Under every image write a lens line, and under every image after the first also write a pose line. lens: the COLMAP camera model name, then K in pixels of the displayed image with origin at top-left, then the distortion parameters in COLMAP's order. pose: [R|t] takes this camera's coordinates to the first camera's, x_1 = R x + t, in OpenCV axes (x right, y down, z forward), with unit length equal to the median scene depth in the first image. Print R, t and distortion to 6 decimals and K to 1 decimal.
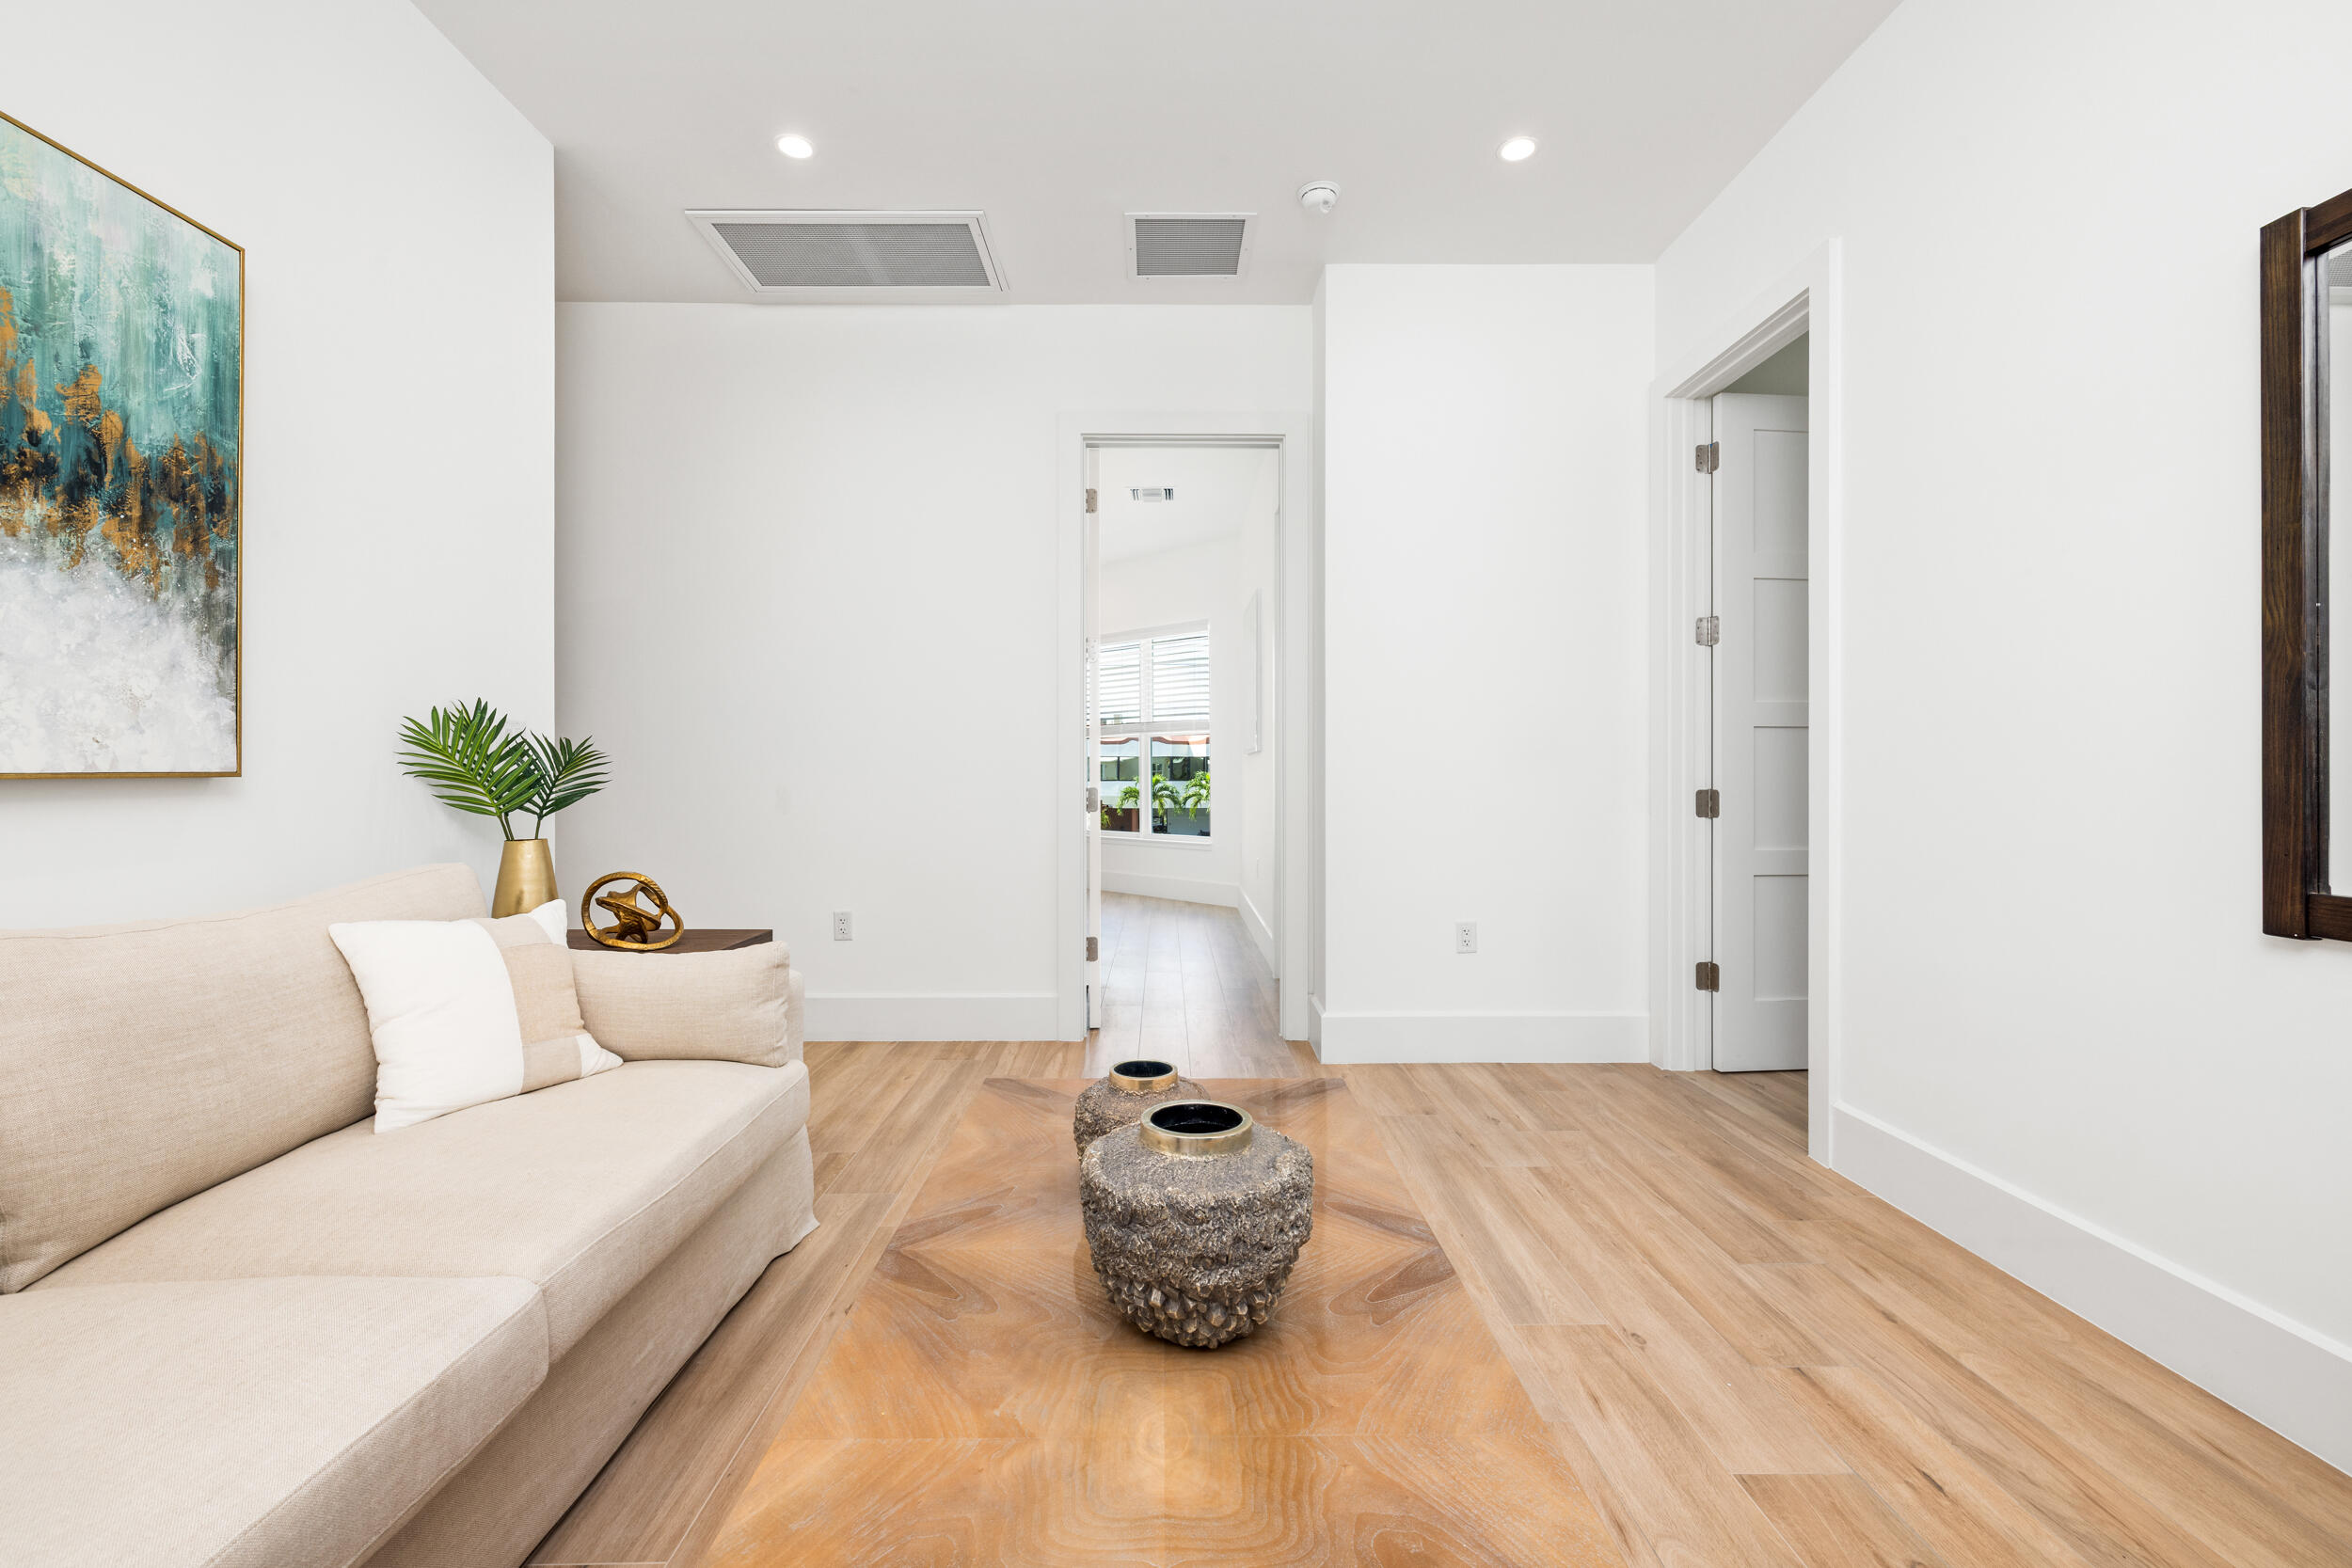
lens RADIAL K [[1047.5, 0, 1176.0], [0, 1047.5, 784.0], [0, 0, 1]] dist [-0.002342, -0.000043]
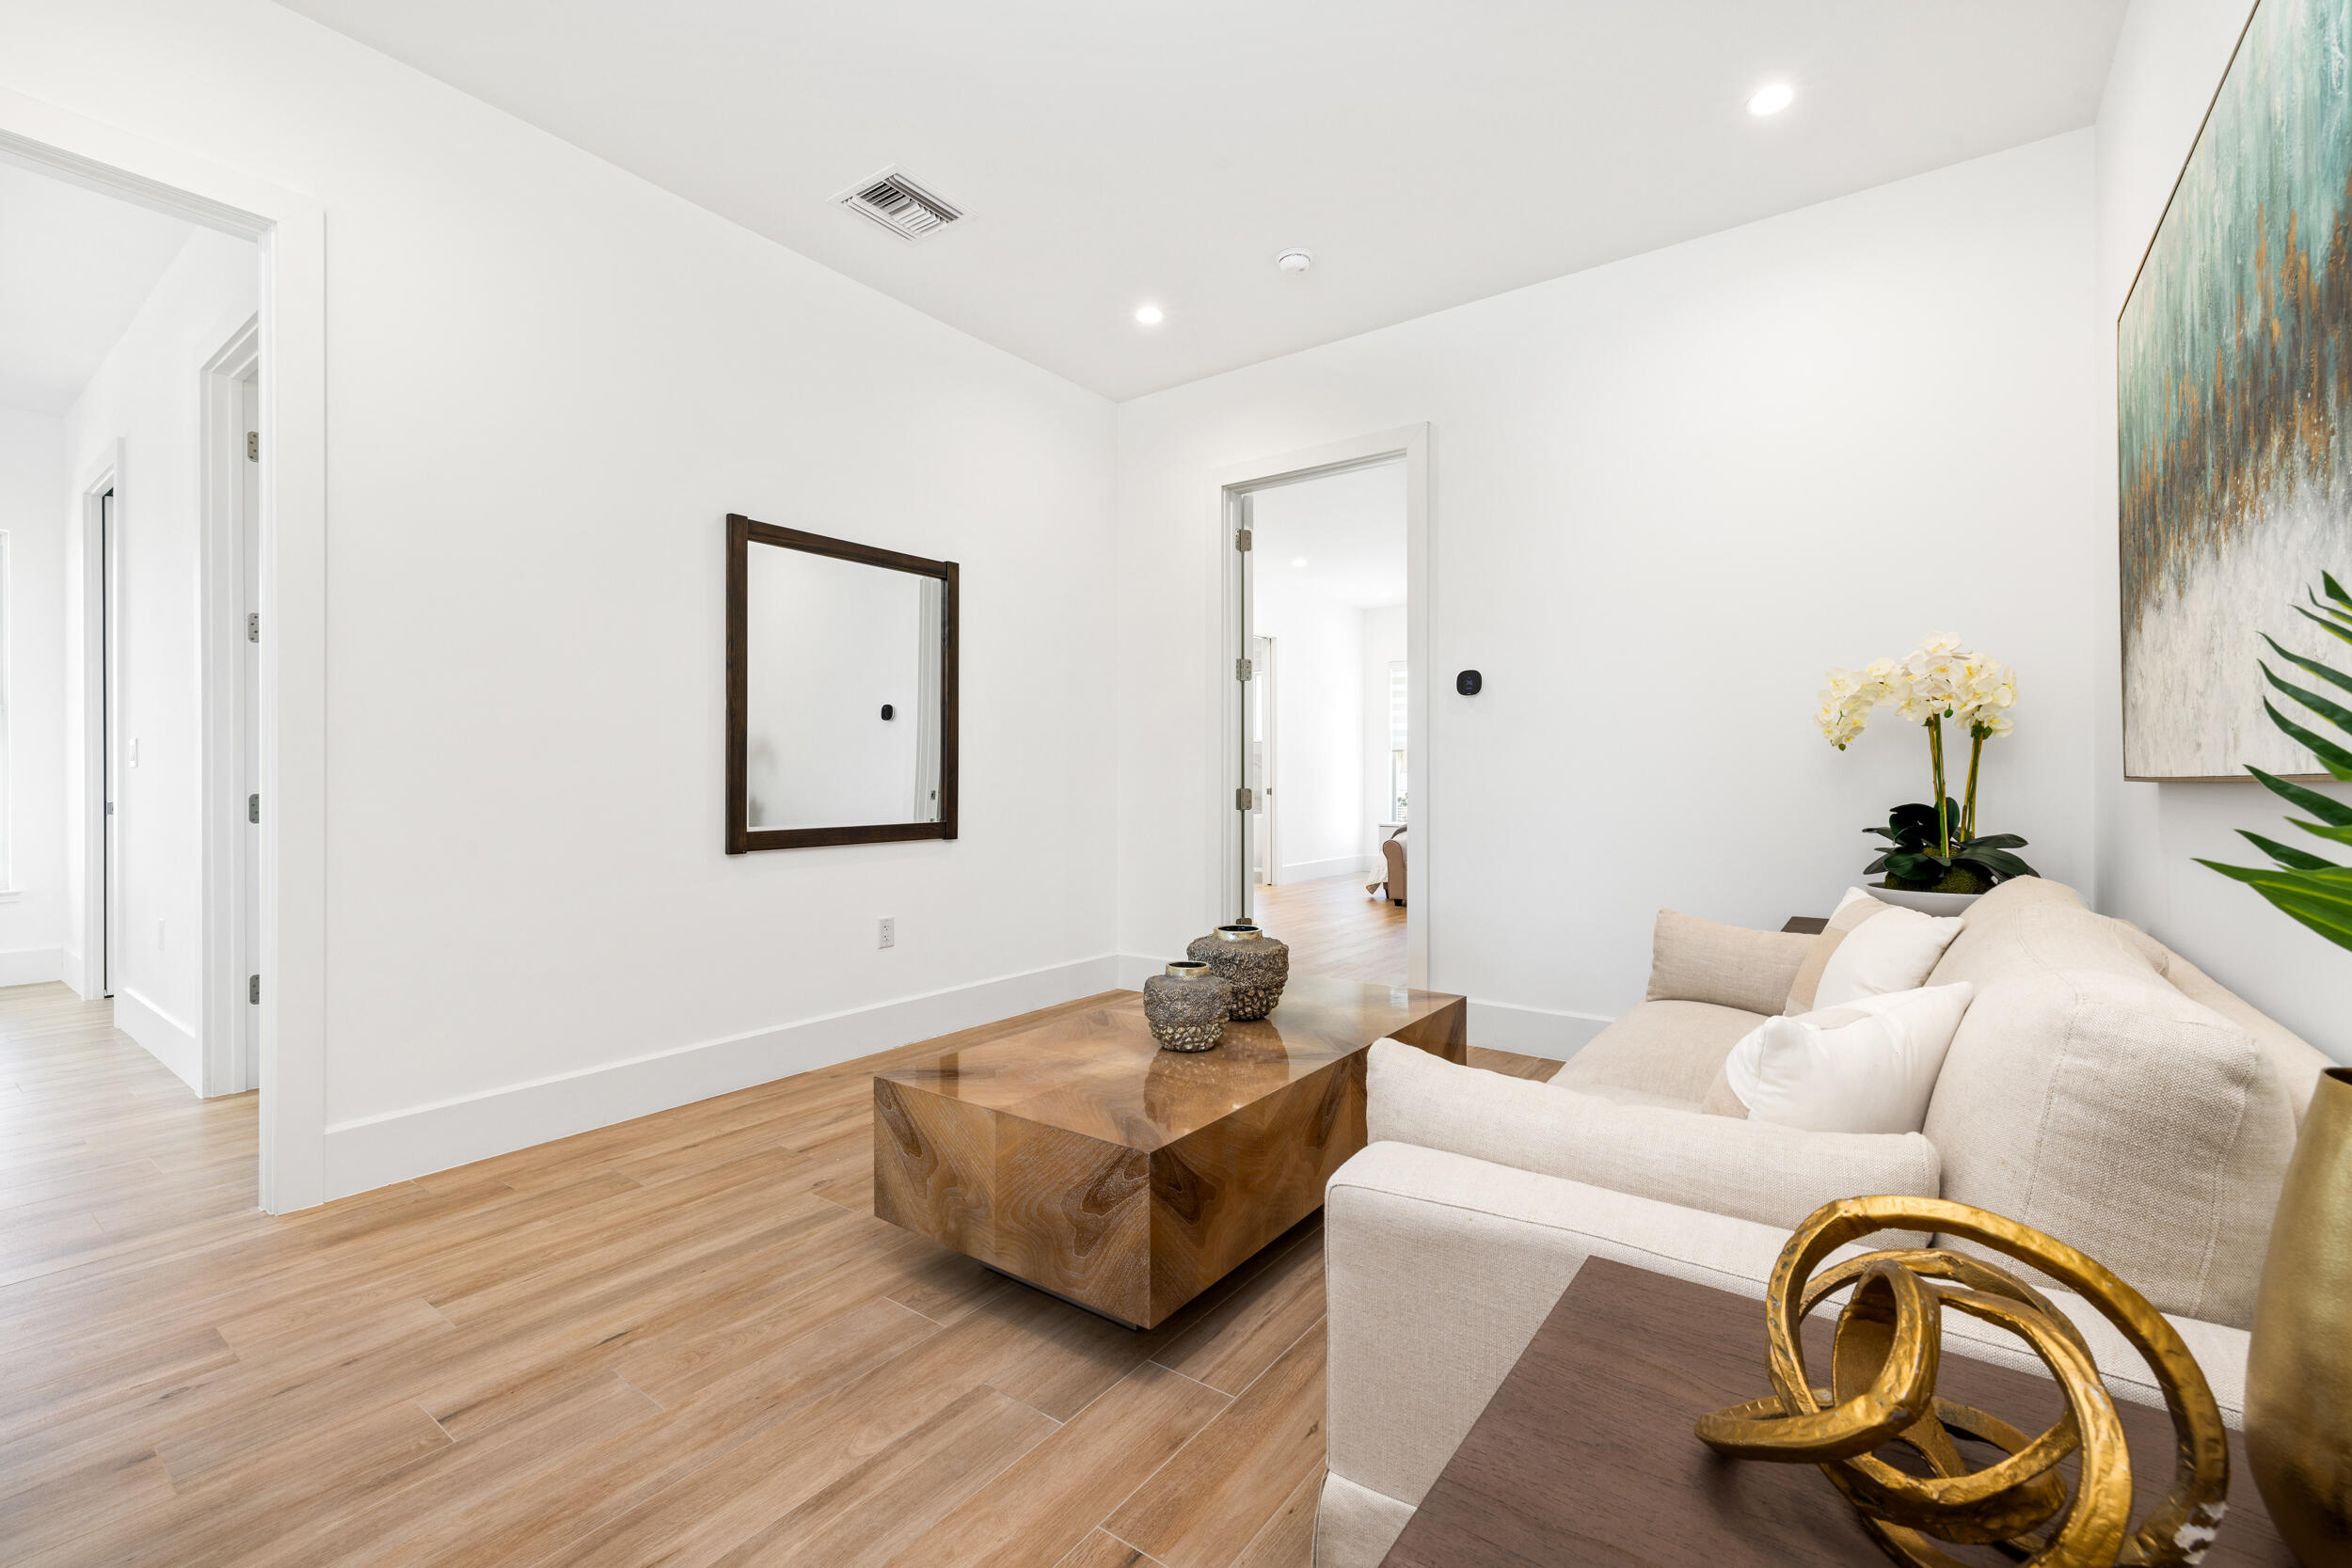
lens RADIAL K [[1000.5, 0, 1161.5], [0, 1000.5, 777.3], [0, 0, 1]] dist [-0.001462, -0.000105]
pose [[-0.796742, -0.000171, 0.604320, -0.642146], [0.010839, 0.999835, 0.014573, -0.021734], [-0.604223, 0.018161, -0.796609, 1.575024]]
